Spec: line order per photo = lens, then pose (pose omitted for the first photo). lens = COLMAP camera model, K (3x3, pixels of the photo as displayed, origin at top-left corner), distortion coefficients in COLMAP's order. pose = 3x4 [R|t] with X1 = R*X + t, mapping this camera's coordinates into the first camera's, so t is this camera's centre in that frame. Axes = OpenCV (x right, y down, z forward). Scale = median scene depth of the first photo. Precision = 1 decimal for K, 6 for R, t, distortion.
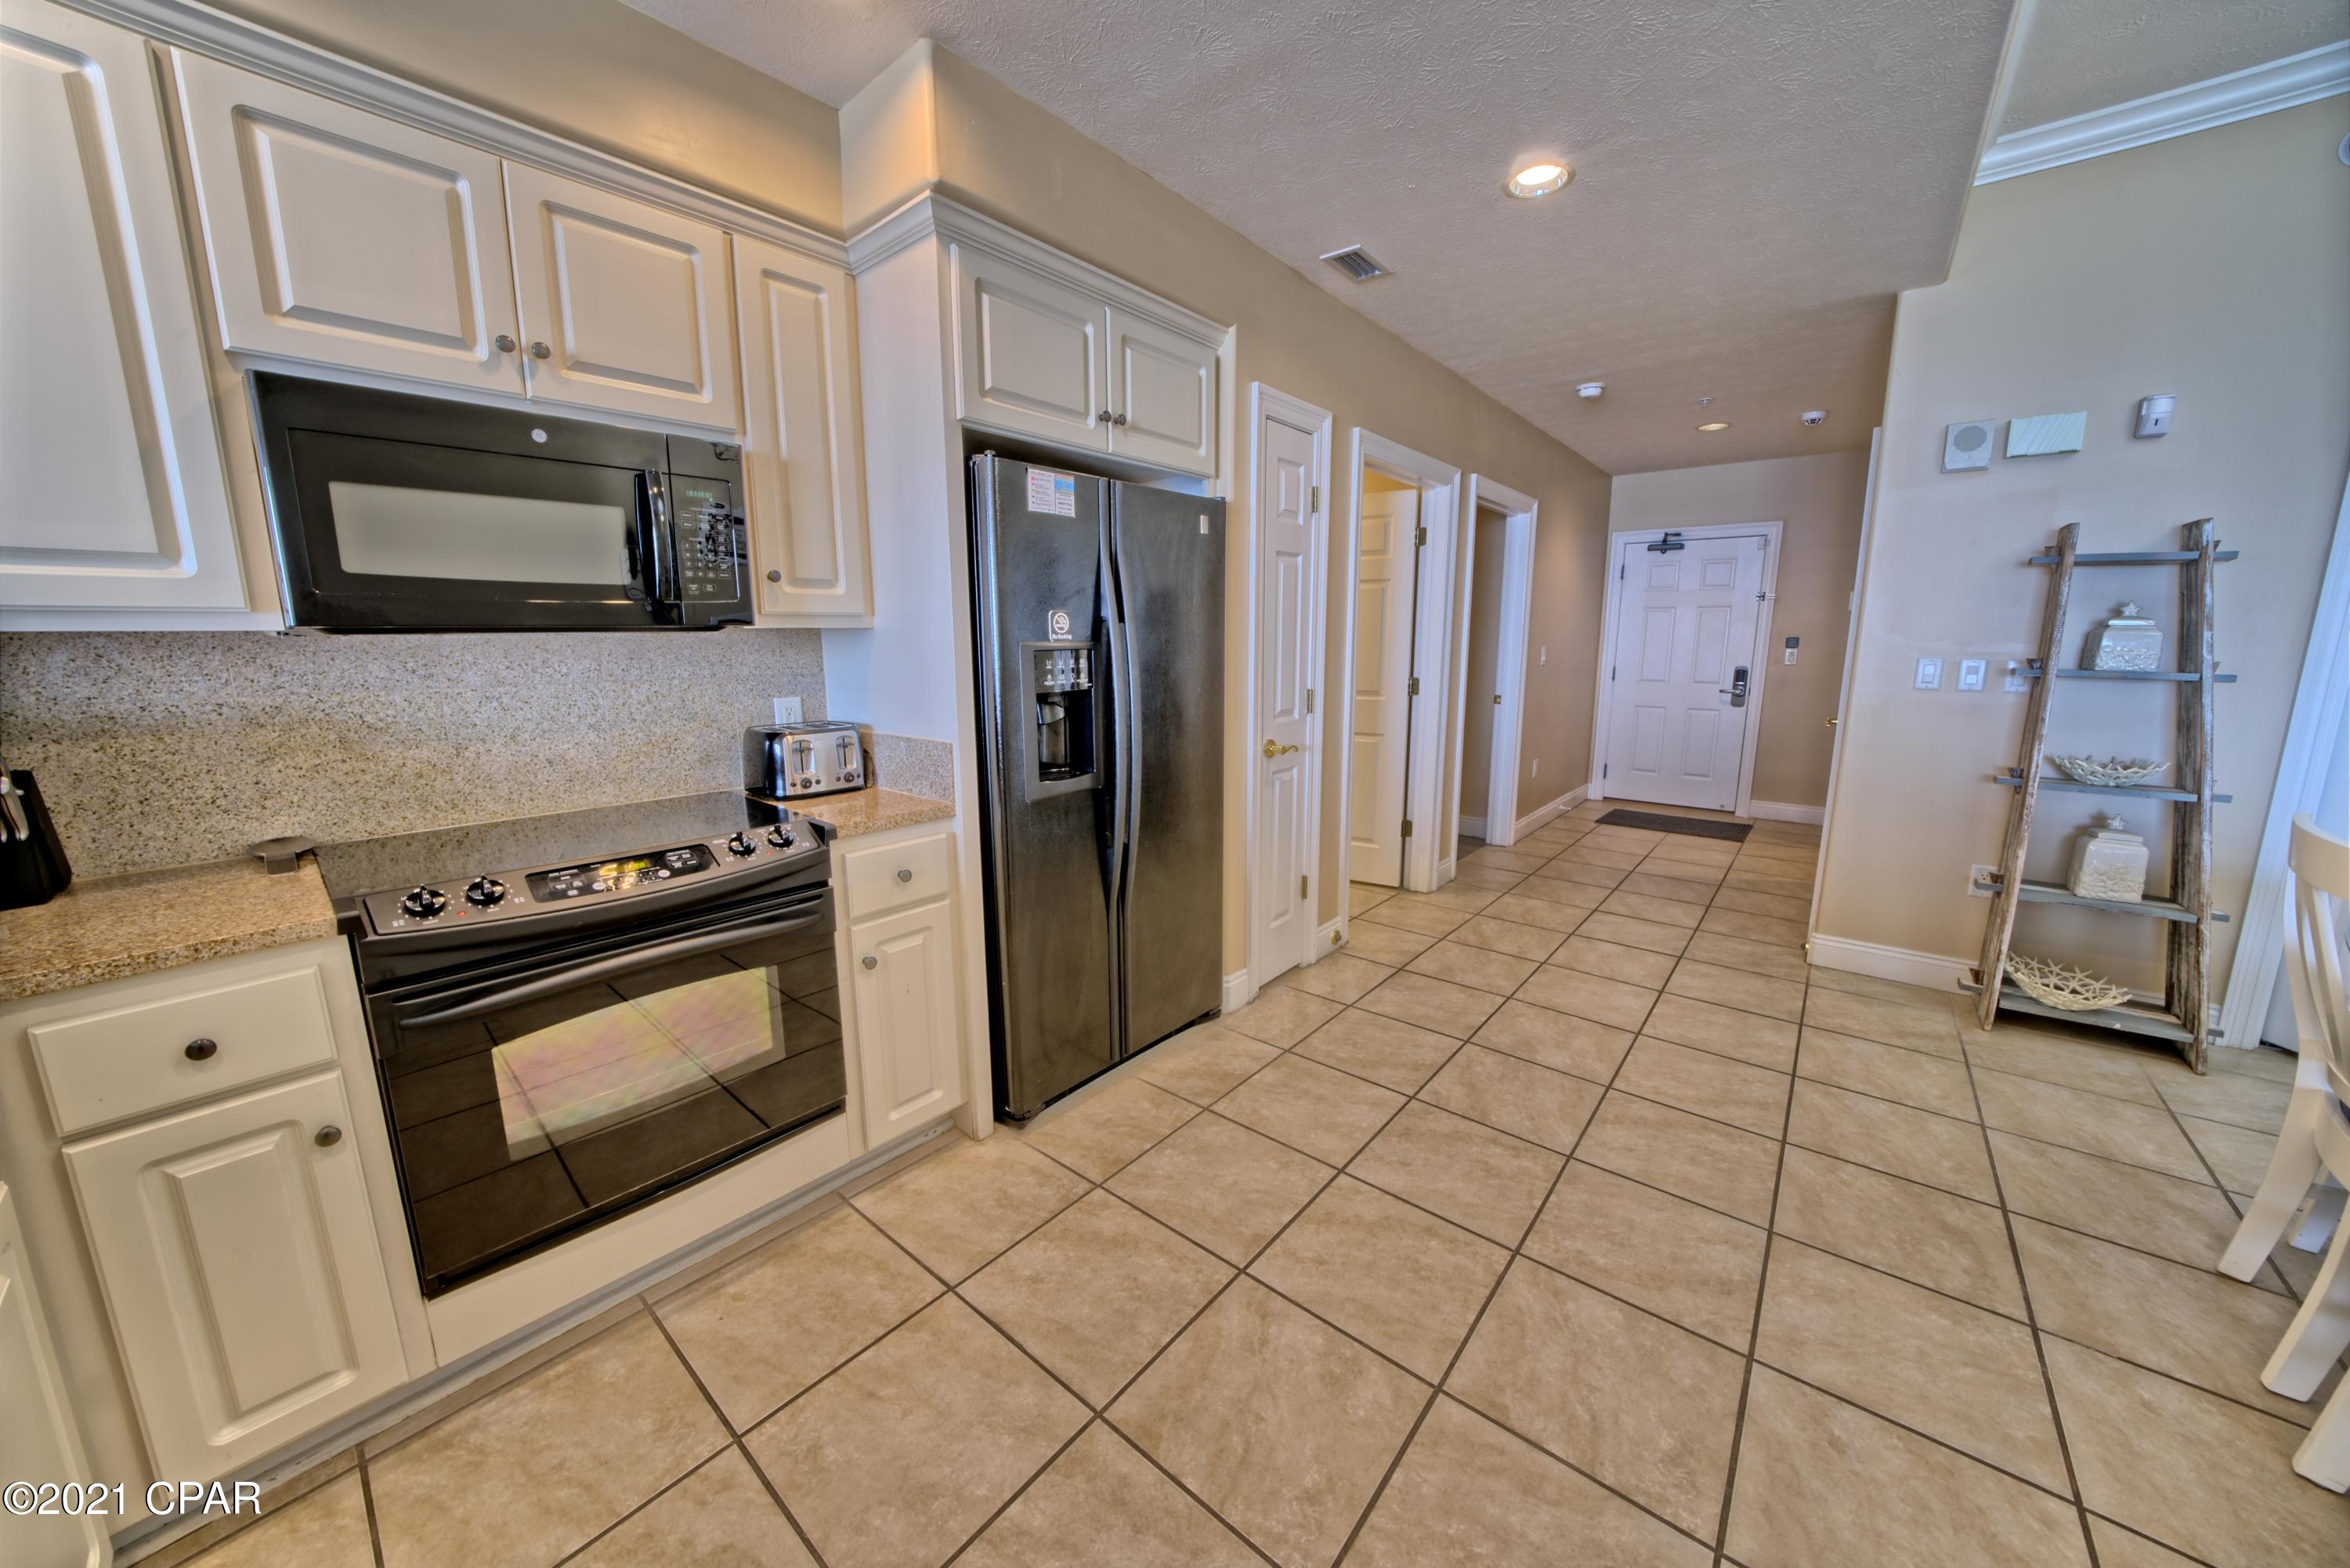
lens RADIAL K [[811.8, 0, 1170.5], [0, 811.8, 779.5], [0, 0, 1]] dist [-0.028810, 0.004014]
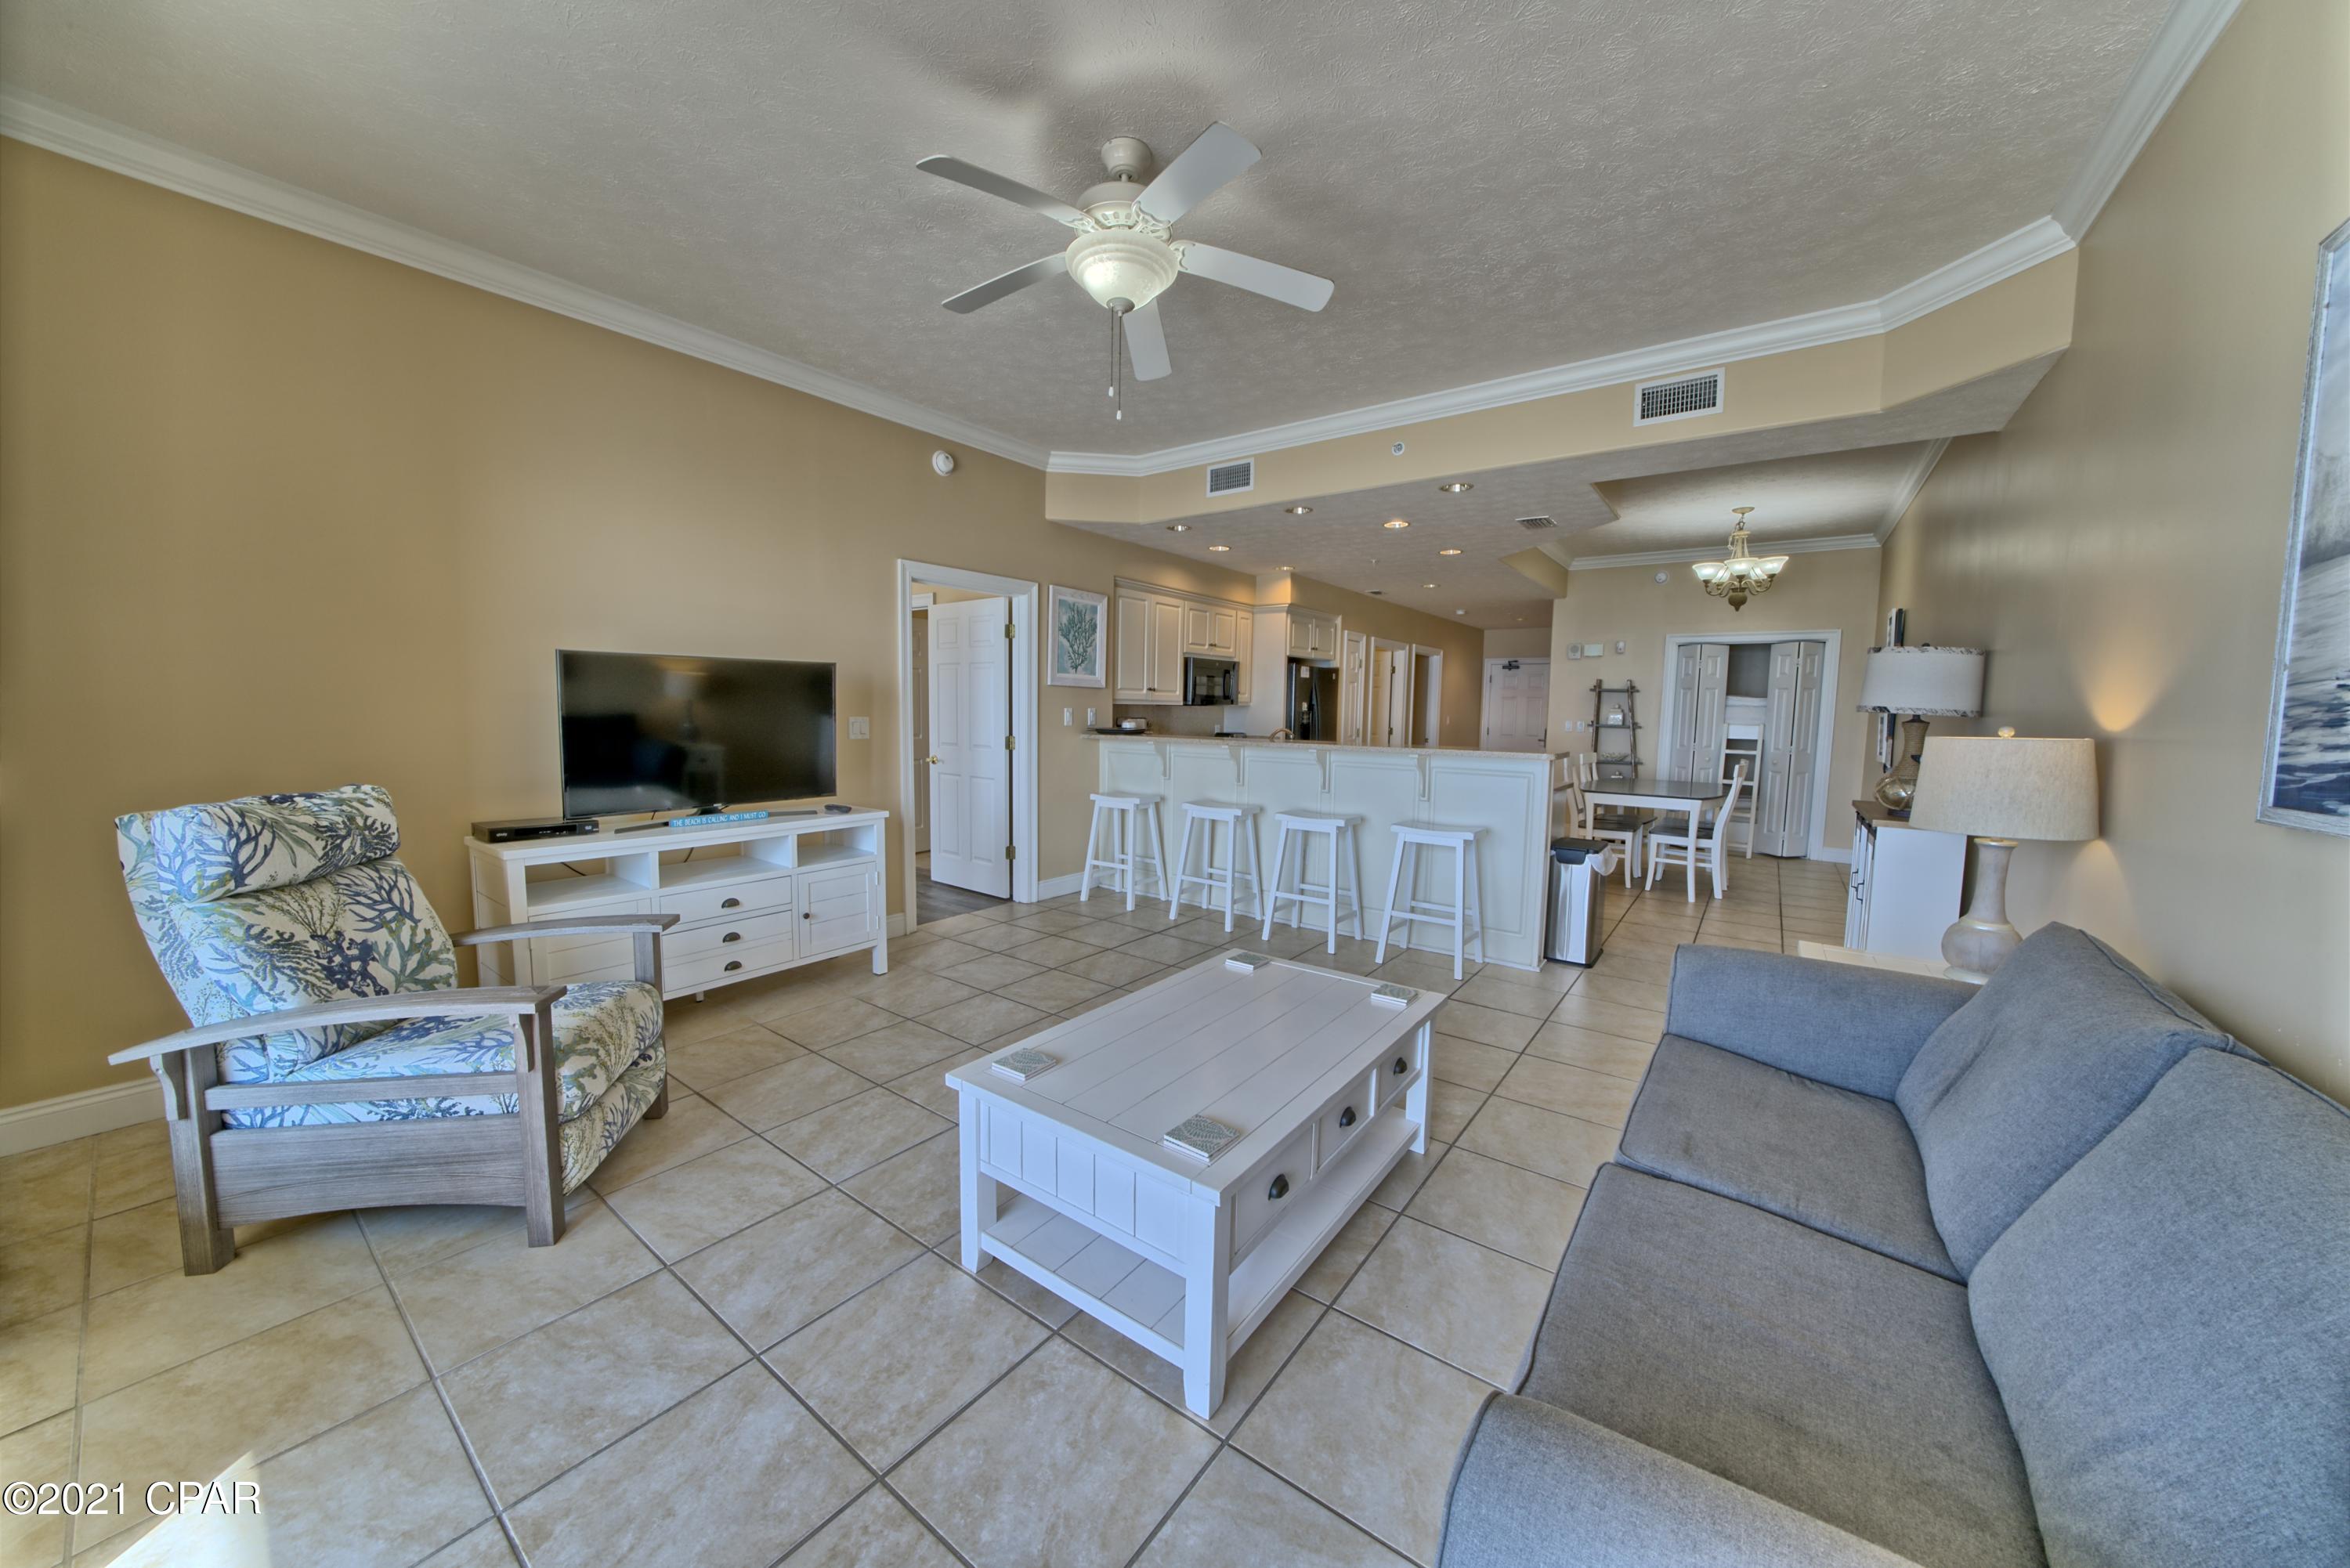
lens RADIAL K [[811.8, 0, 1170.5], [0, 811.8, 779.5], [0, 0, 1]] dist [-0.028810, 0.004014]
pose [[0.997968, 0.013337, 0.062311, -0.854066], [-0.007992, 0.996327, -0.085261, 0.404217], [-0.063219, 0.084590, 0.994408, -2.284961]]
